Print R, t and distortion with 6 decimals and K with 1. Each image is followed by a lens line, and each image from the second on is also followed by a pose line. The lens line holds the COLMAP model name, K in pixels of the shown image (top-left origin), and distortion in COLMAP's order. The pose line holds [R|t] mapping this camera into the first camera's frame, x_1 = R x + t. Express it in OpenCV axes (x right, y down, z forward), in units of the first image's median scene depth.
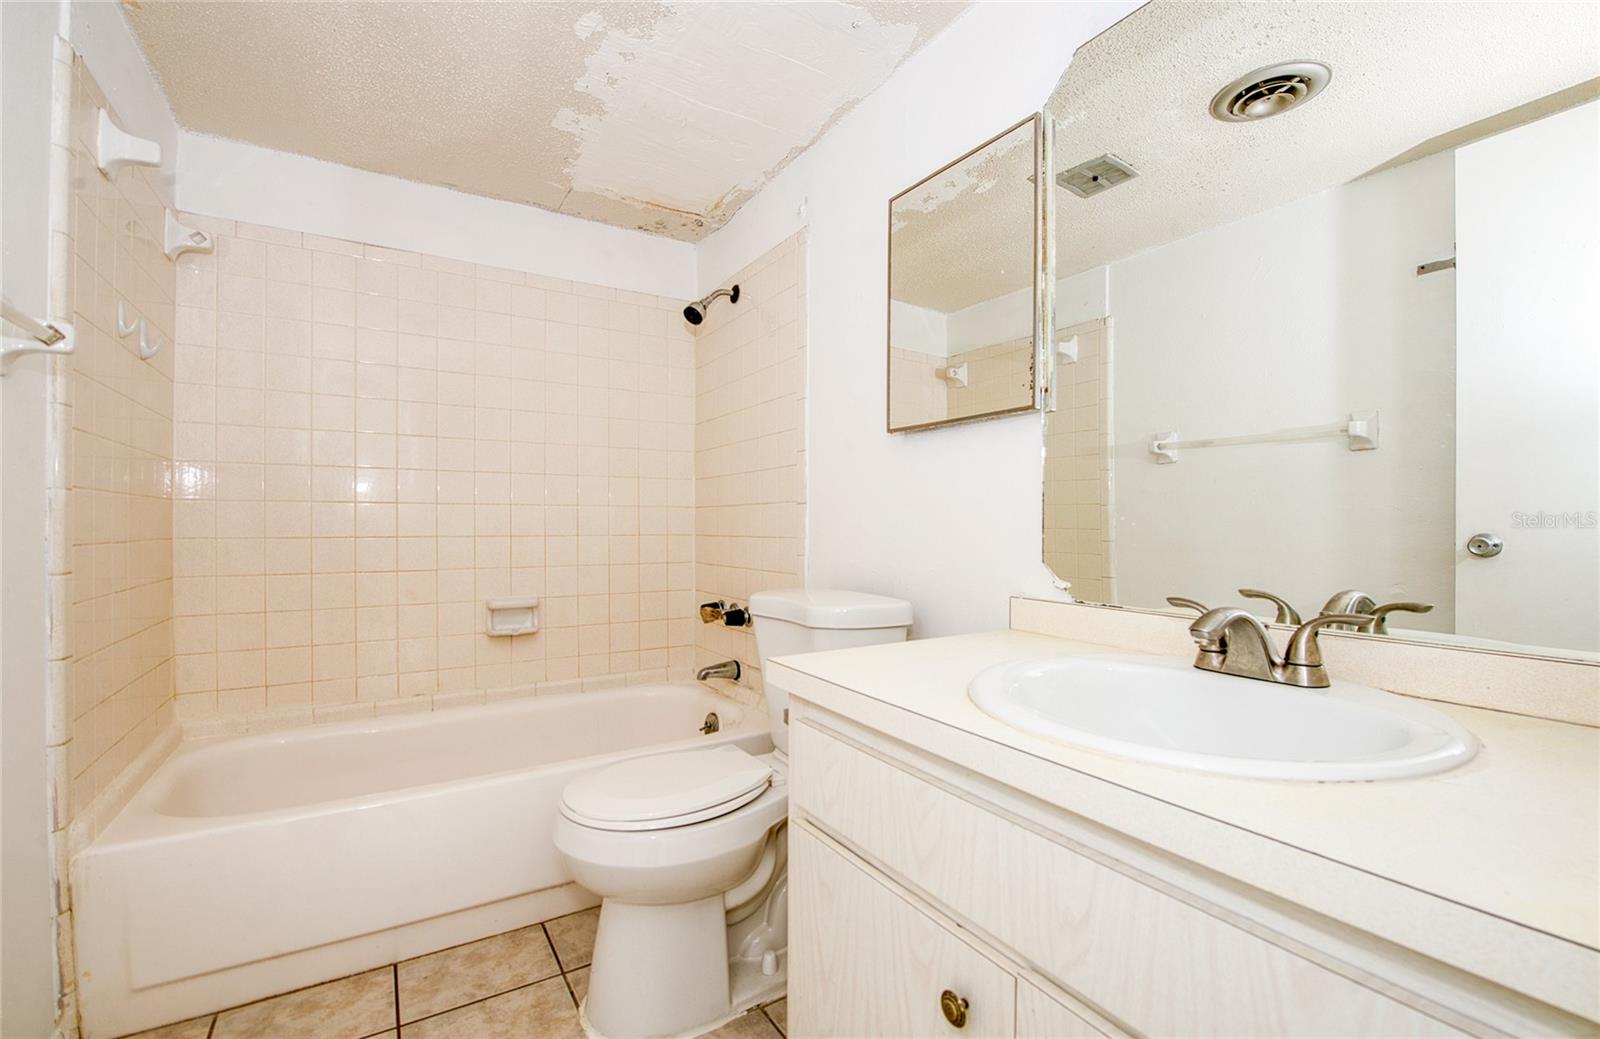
lens RADIAL K [[684.6, 0, 830.9], [0, 684.6, 535.6], [0, 0, 1]] dist [-0.034372, 0.000210]
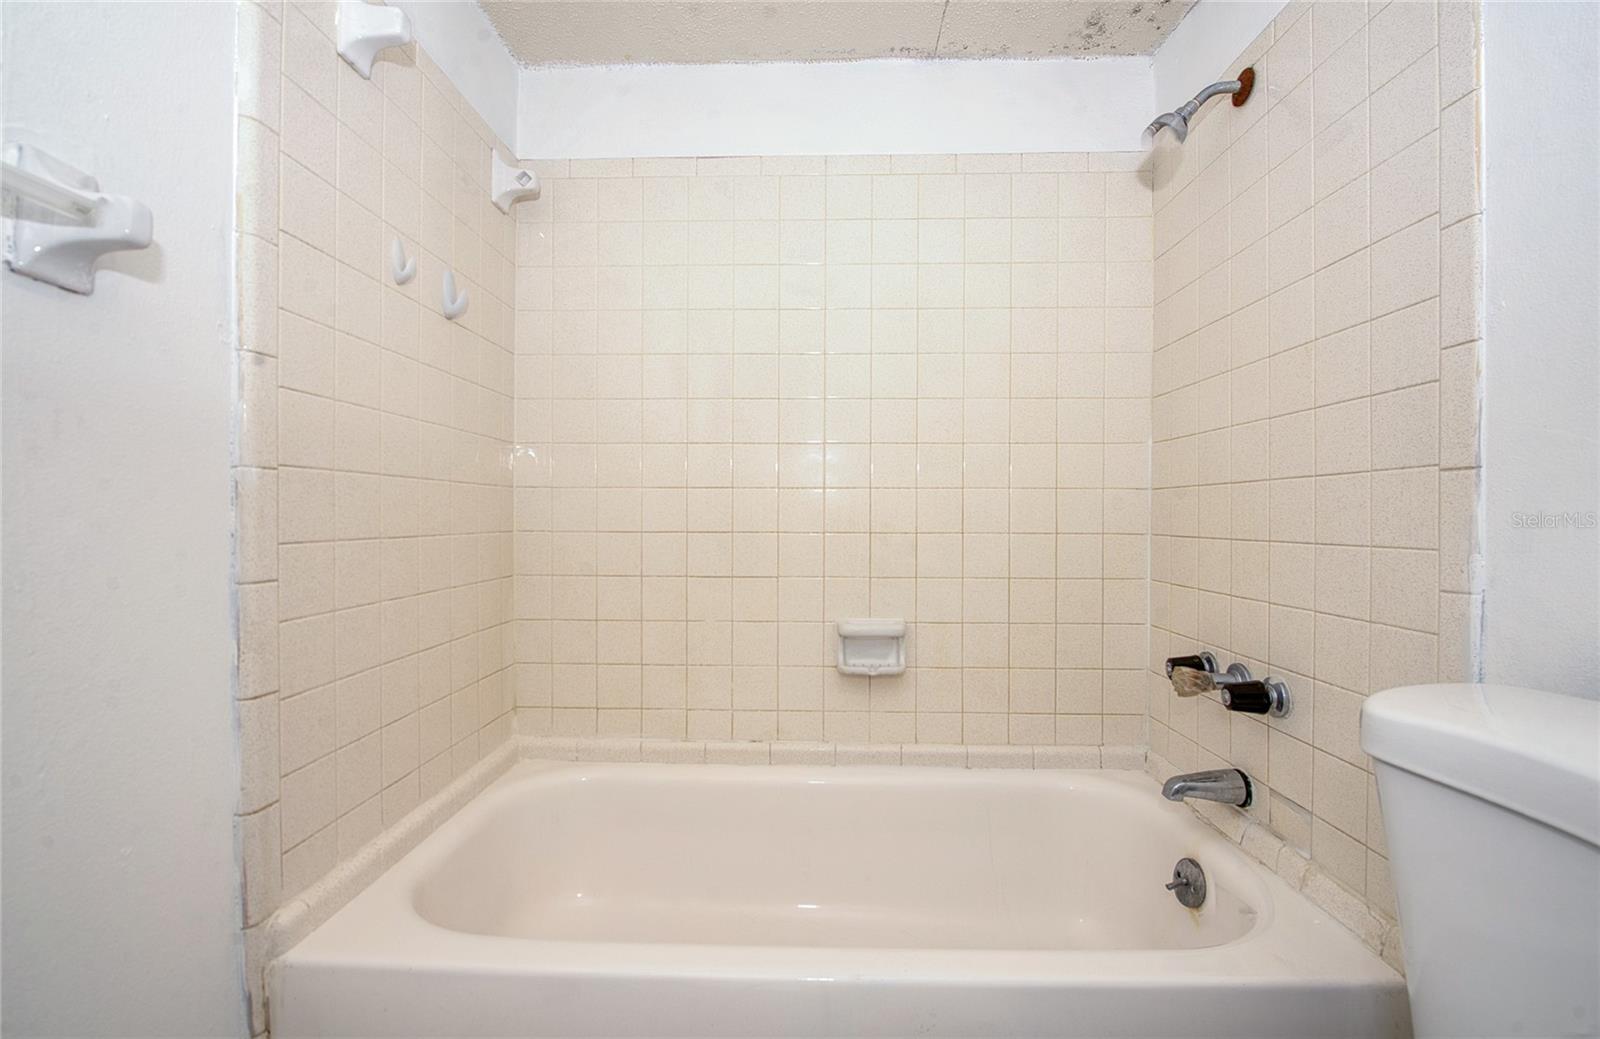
lens RADIAL K [[705.9, 0, 800.9], [0, 705.9, 520.8], [0, 0, 1]] dist [-0.014092, -0.000057]
pose [[0.821097, 0.006107, -0.570757, -0.116194], [-0.010976, 0.999927, -0.005093, -0.007319], [0.570684, 0.010446, 0.821103, 0.368221]]
